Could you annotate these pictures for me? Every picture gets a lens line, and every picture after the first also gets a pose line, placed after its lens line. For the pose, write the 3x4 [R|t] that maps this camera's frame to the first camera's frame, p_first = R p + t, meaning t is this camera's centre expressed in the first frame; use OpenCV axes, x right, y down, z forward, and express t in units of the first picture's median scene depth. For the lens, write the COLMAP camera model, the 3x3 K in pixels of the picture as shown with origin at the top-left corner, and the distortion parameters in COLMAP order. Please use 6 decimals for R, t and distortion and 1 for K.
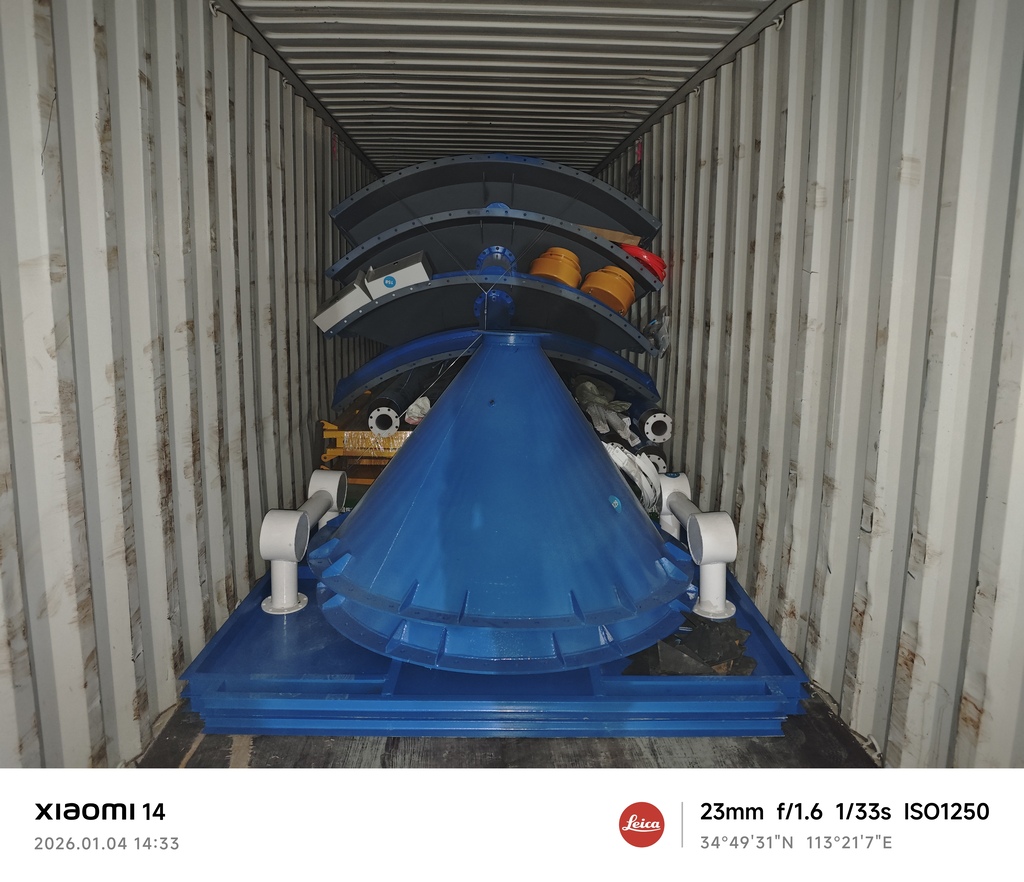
lens RADIAL K [[758.2, 0, 508.4], [0, 758.2, 436.9], [0, 0, 1]] dist [-0.000411, 0.002485]
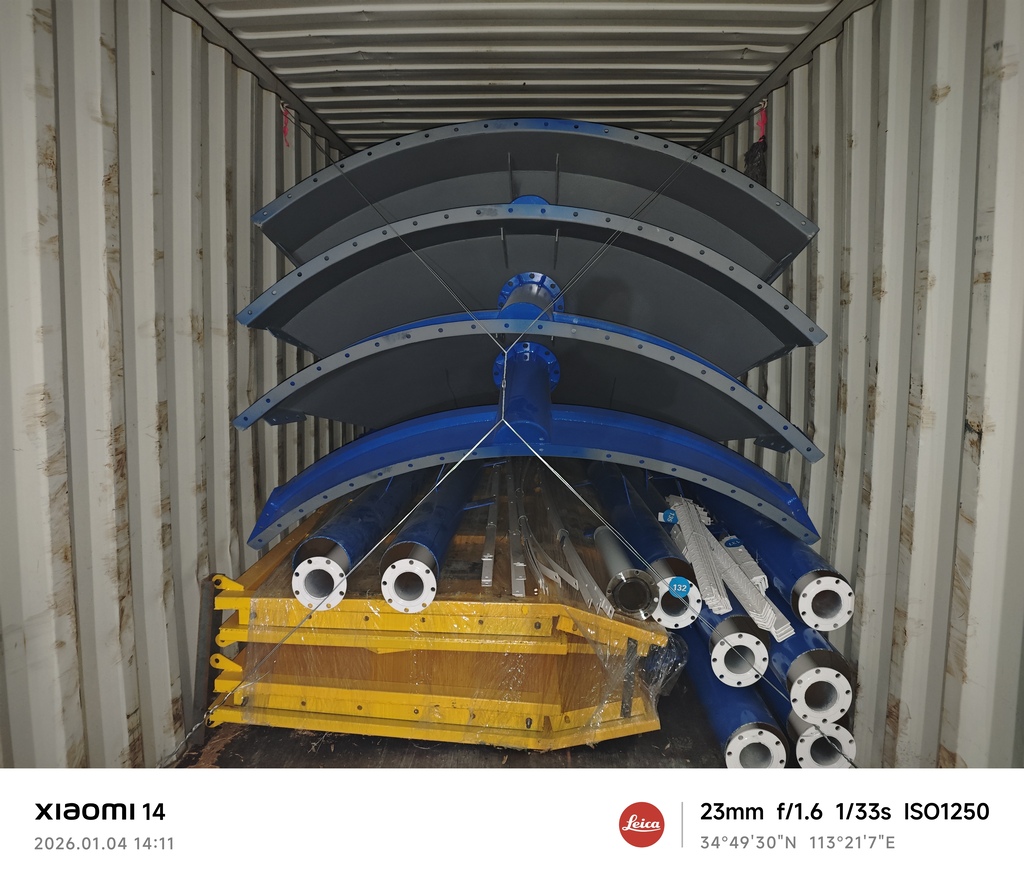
lens RADIAL K [[758.2, 0, 518.9], [0, 758.2, 439.3], [0, 0, 1]] dist [-0.000411, 0.002485]
pose [[0.997907, 0.004933, -0.064471, 0.016628], [-0.008025, 0.998825, -0.047799, -0.096675], [0.064160, 0.048217, 0.996774, 0.436666]]
